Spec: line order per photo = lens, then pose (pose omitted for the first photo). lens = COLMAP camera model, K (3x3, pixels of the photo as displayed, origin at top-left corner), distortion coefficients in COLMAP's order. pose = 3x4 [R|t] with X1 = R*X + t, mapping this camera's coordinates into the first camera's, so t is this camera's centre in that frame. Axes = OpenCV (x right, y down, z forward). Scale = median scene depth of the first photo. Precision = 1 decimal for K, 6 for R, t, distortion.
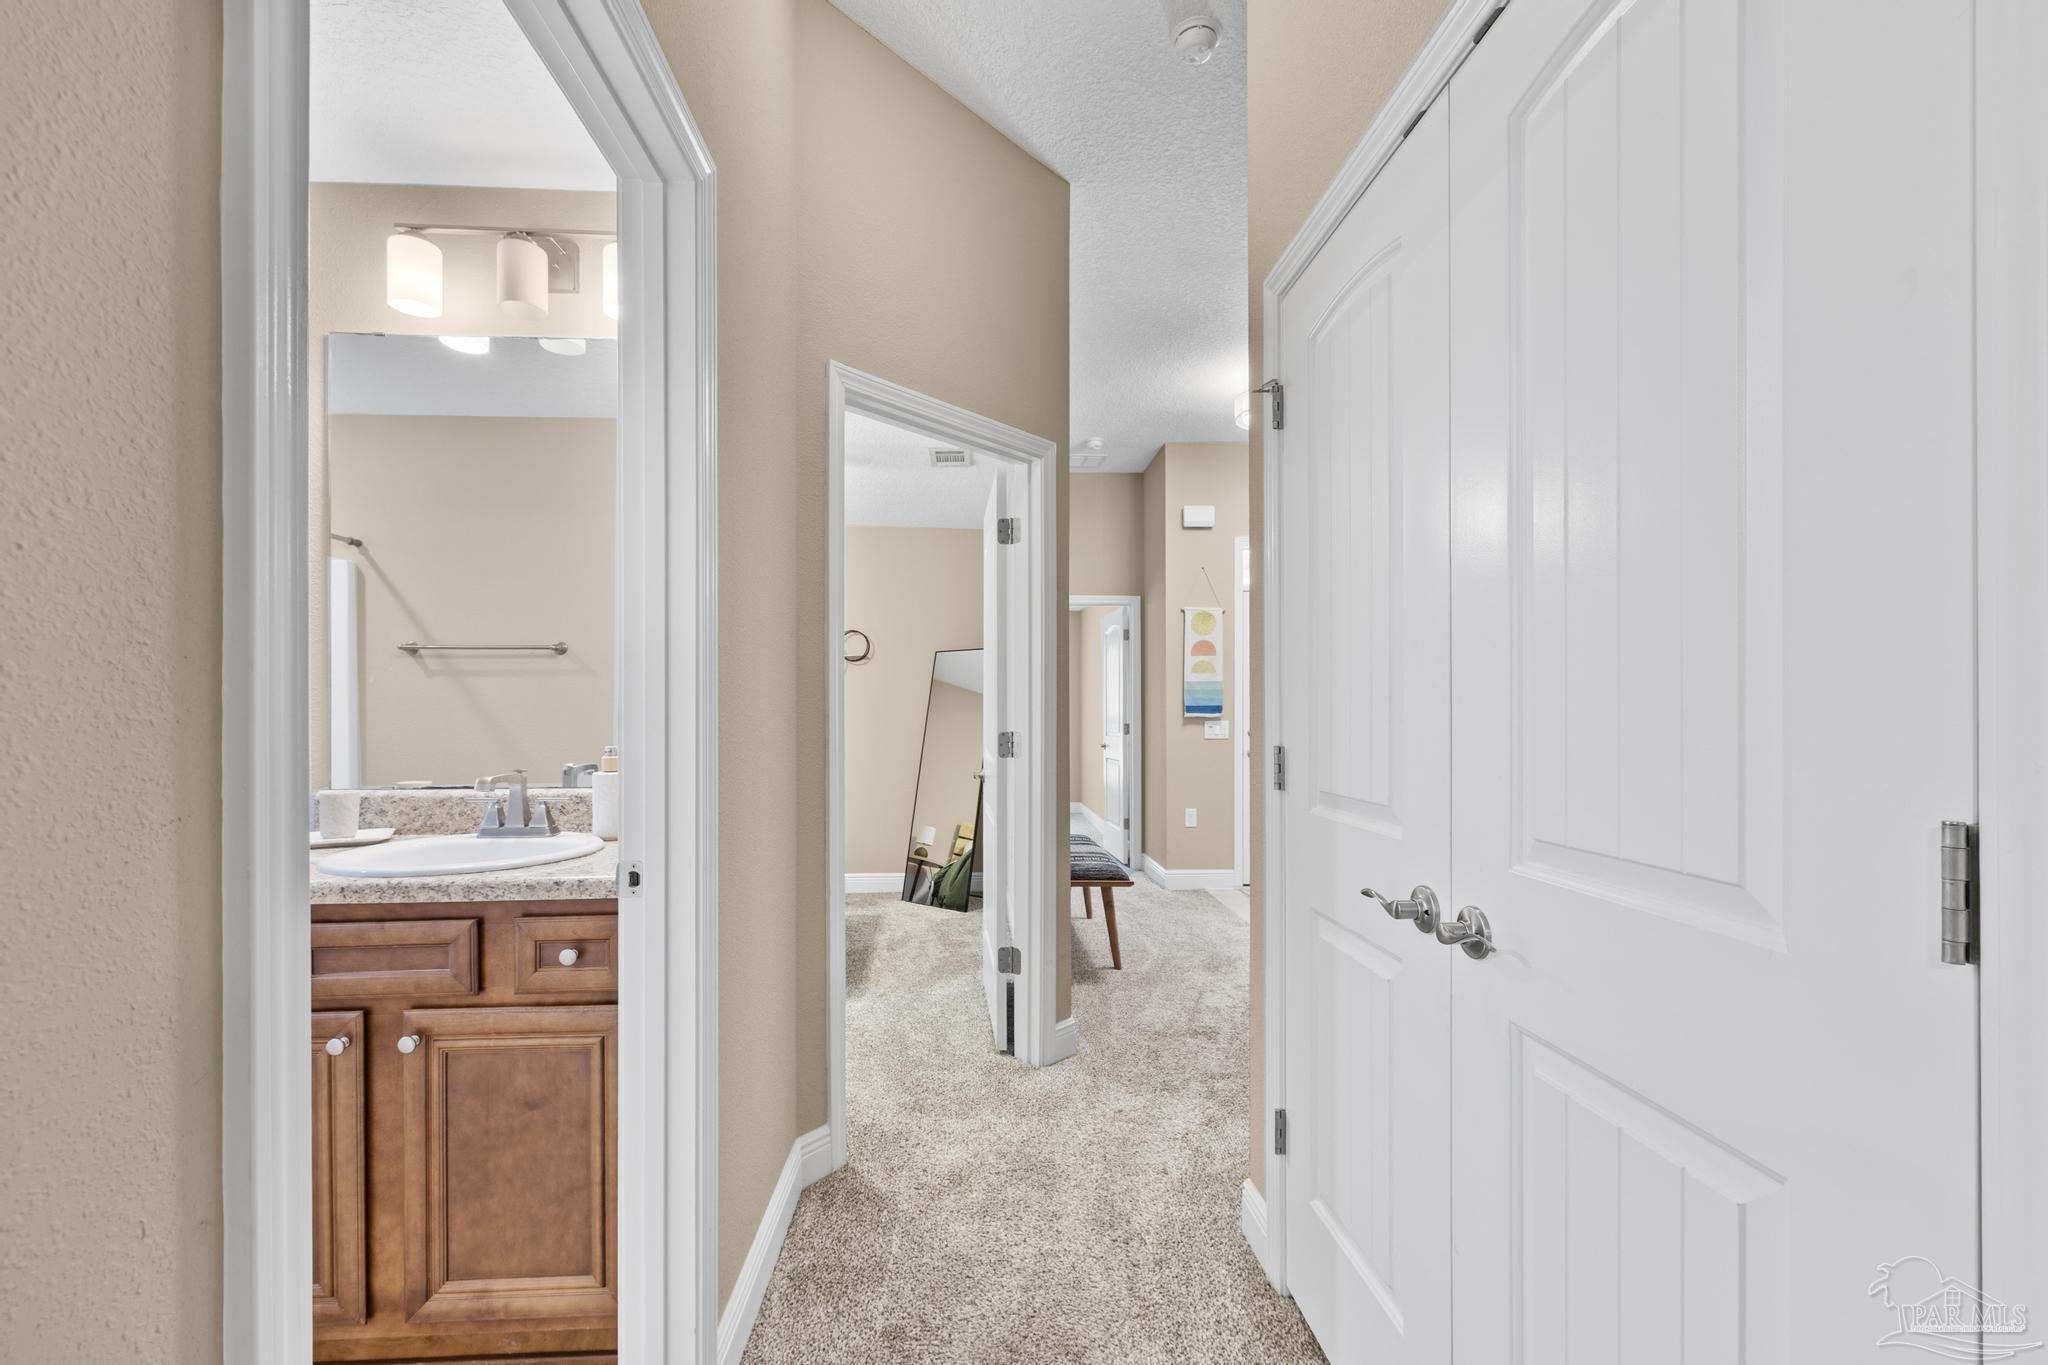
lens RADIAL K [[866.6, 0, 1021.5], [0, 866.6, 711.5], [0, 0, 1]] dist [-0.001207, -0.000073]
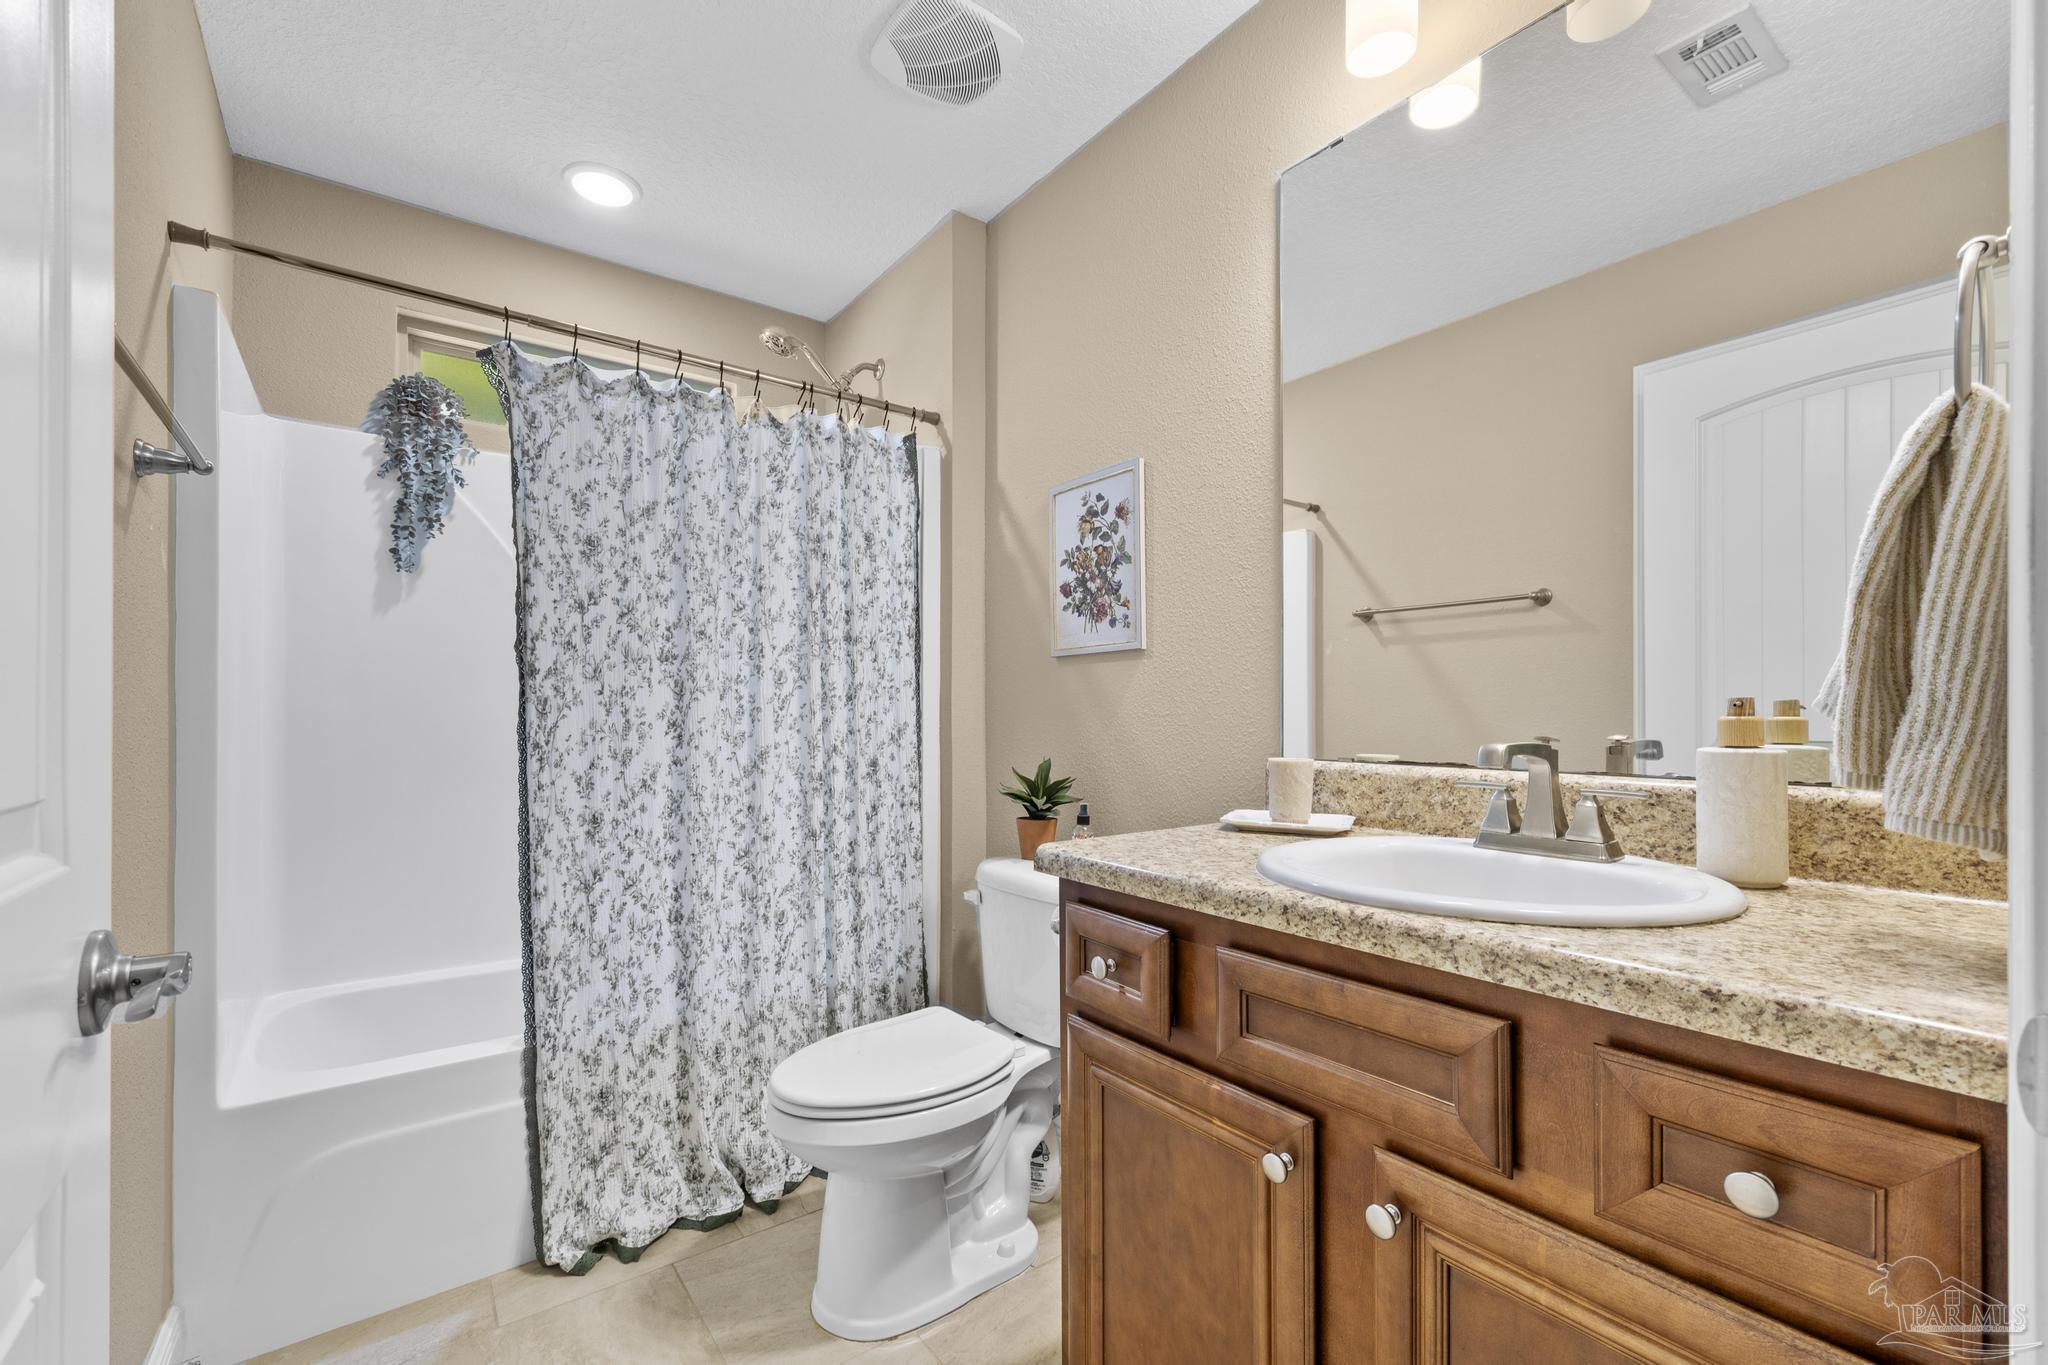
lens RADIAL K [[866.6, 0, 1023.2], [0, 866.6, 701.7], [0, 0, 1]] dist [-0.001207, -0.000073]
pose [[0.555206, -0.005346, -0.831696, -0.374701], [-0.007055, 0.999913, -0.011137, 0.067131], [0.831683, 0.012051, 0.555120, 0.500709]]
